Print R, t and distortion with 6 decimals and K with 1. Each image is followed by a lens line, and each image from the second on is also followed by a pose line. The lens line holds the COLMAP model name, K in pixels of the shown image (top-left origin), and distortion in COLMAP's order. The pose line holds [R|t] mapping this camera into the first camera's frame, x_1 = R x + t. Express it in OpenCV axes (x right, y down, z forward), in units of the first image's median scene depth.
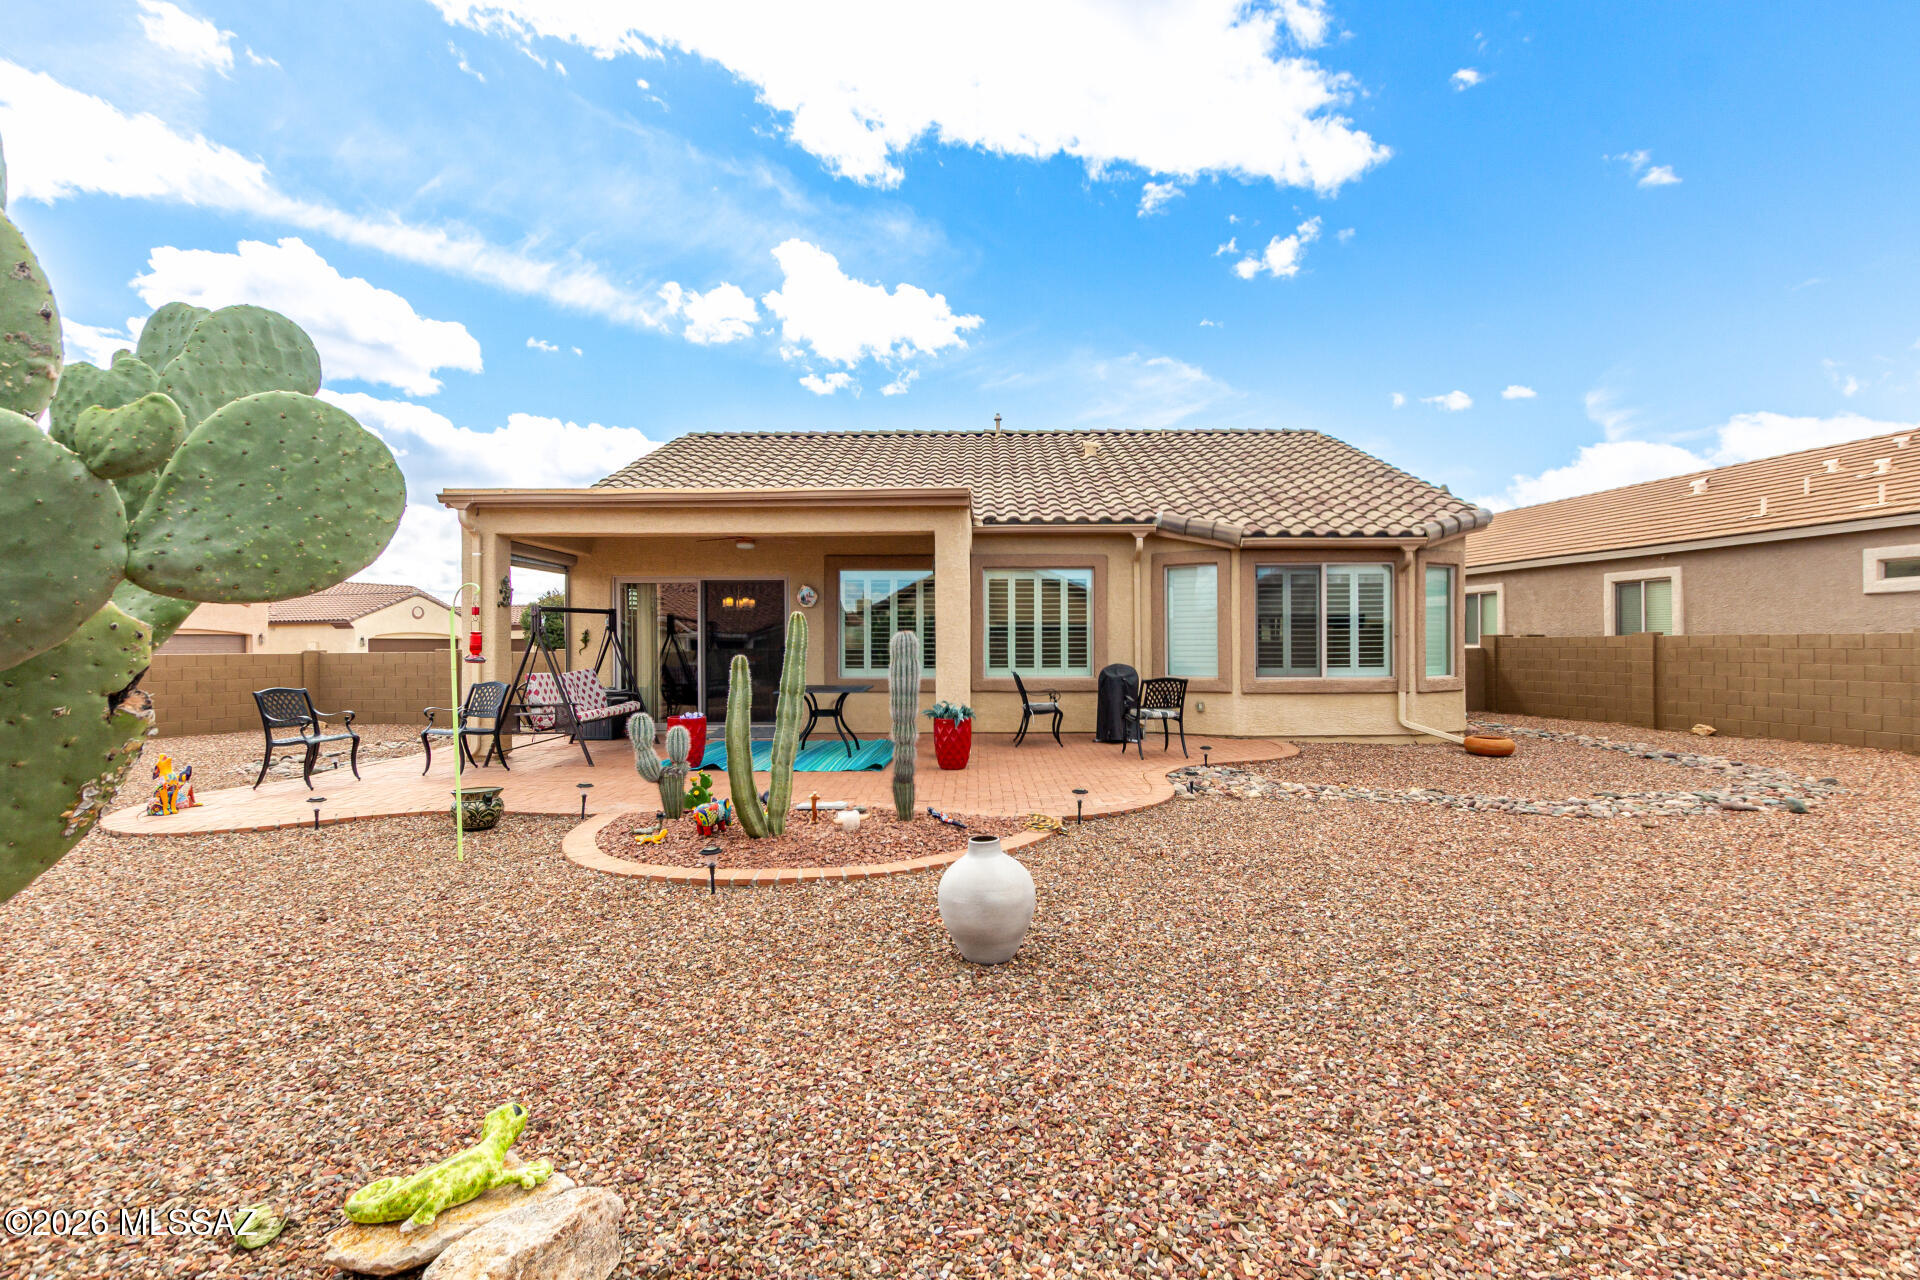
lens RADIAL K [[888.1, 0, 954.0], [0, 888.1, 647.6], [0, 0, 1]] dist [0.011971, -0.000155]
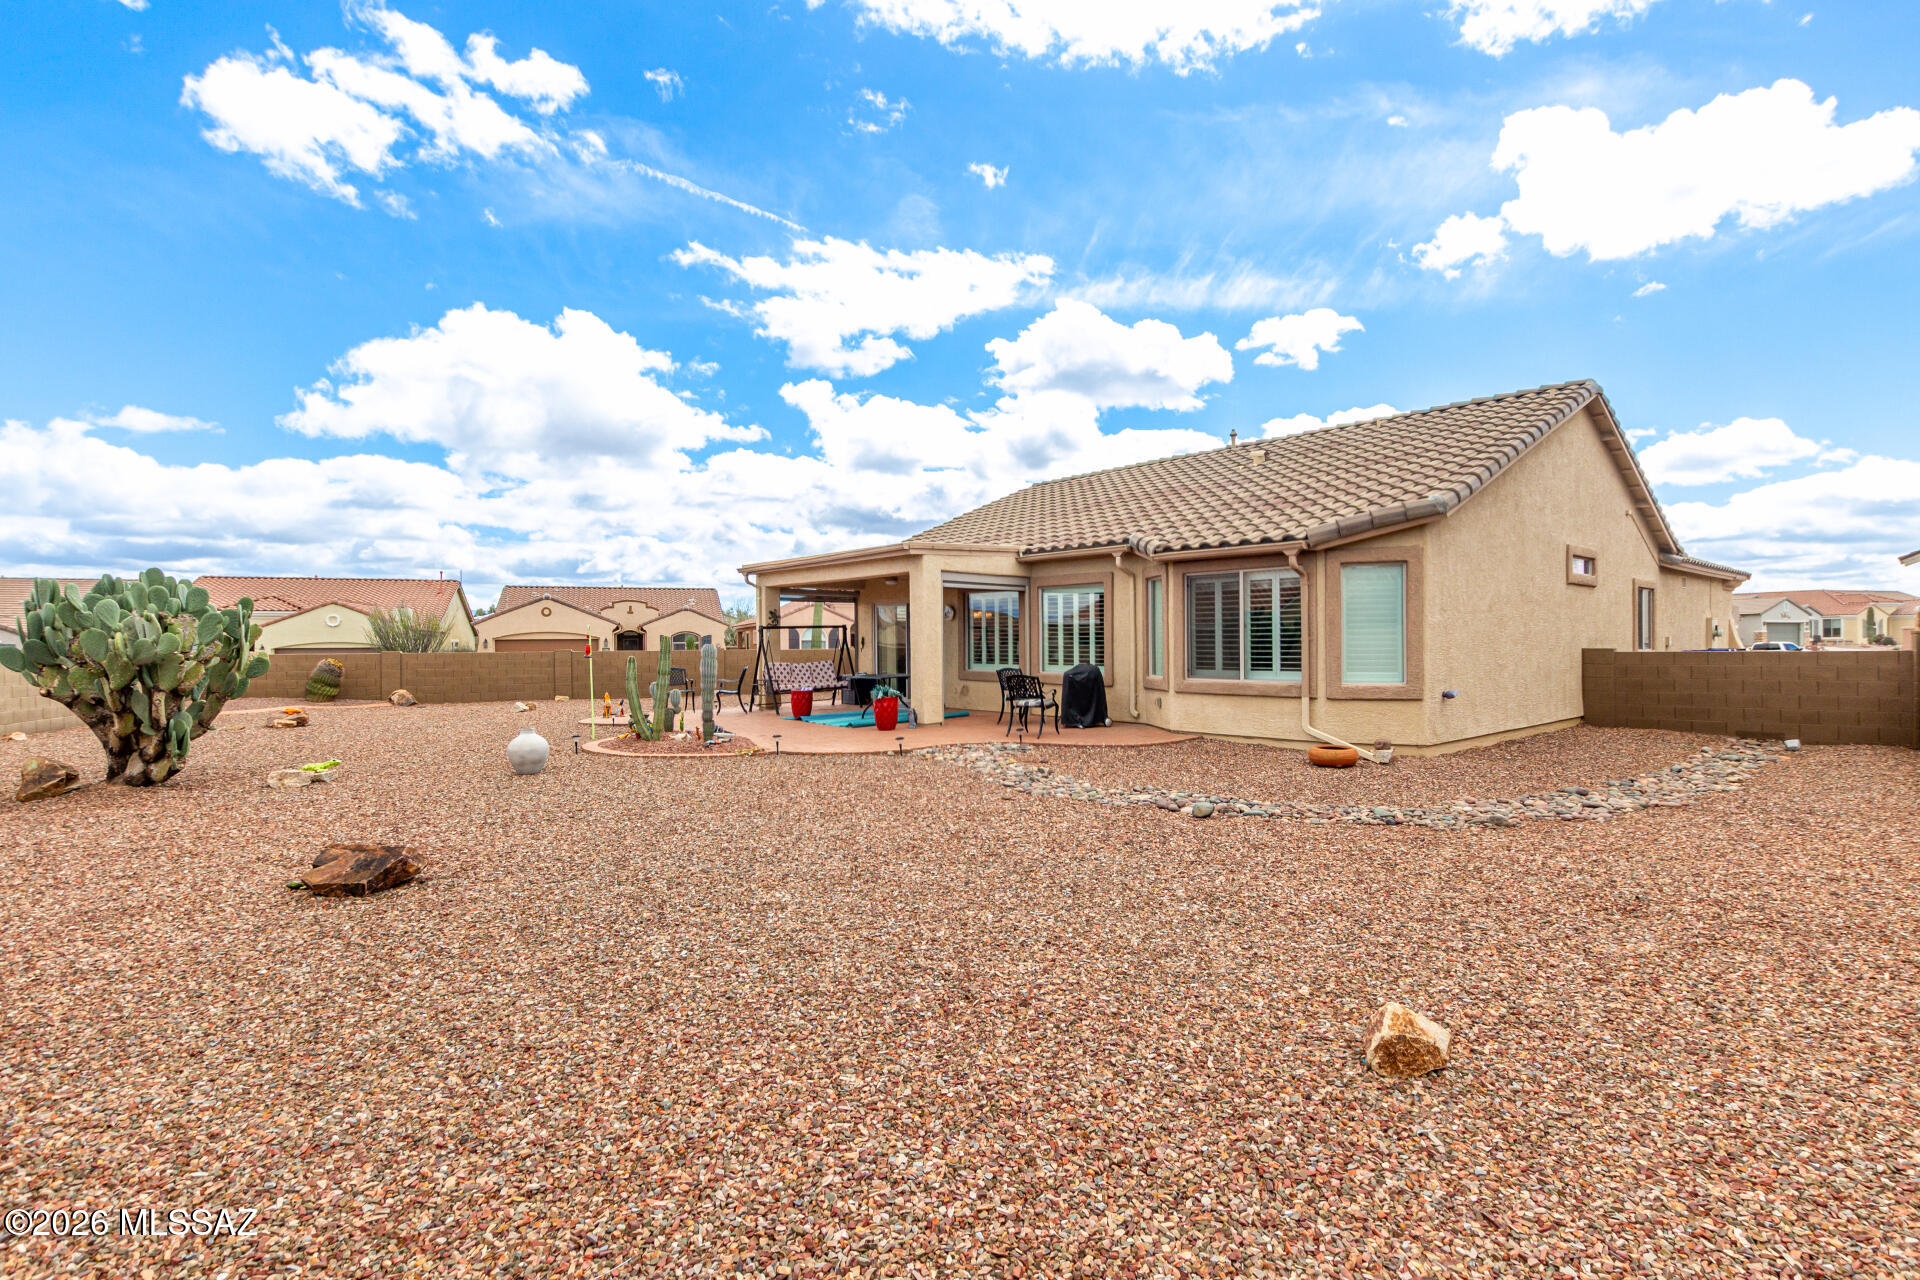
lens RADIAL K [[888.1, 0, 959.4], [0, 888.1, 632.2], [0, 0, 1]] dist [0.011971, -0.000155]
pose [[0.670815, -0.008800, -0.741572, 0.963072], [0.000743, 0.999937, -0.011193, -0.011129], [0.741624, 0.006957, 0.670780, 0.059285]]
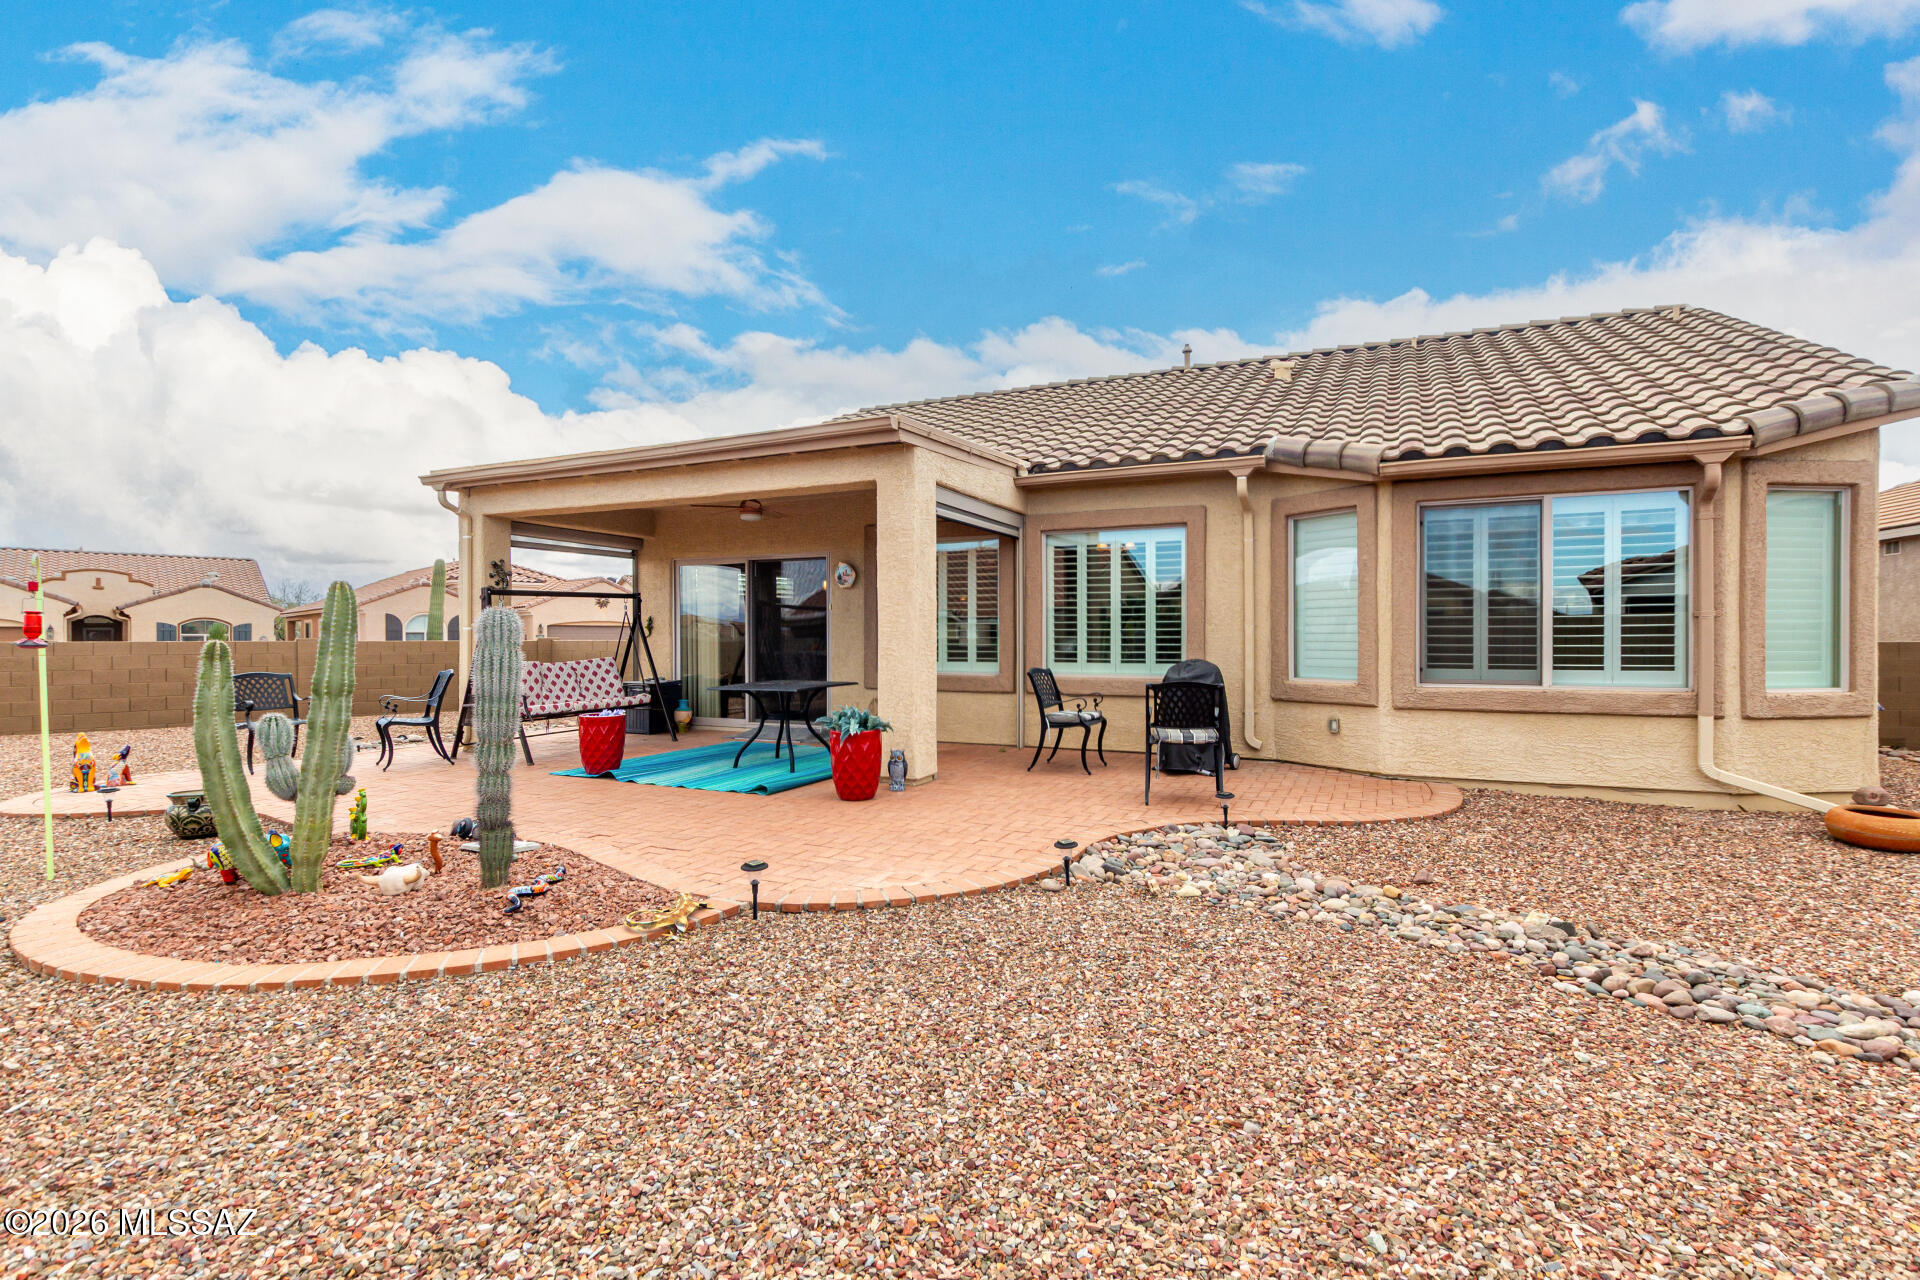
lens RADIAL K [[888.1, 0, 961.3], [0, 888.1, 641.8], [0, 0, 1]] dist [0.011971, -0.000155]
pose [[0.913727, 0.005001, -0.406297, 0.299143], [-0.003649, 0.999985, 0.004103, 0.002481], [0.406312, -0.002266, 0.913732, 0.288727]]
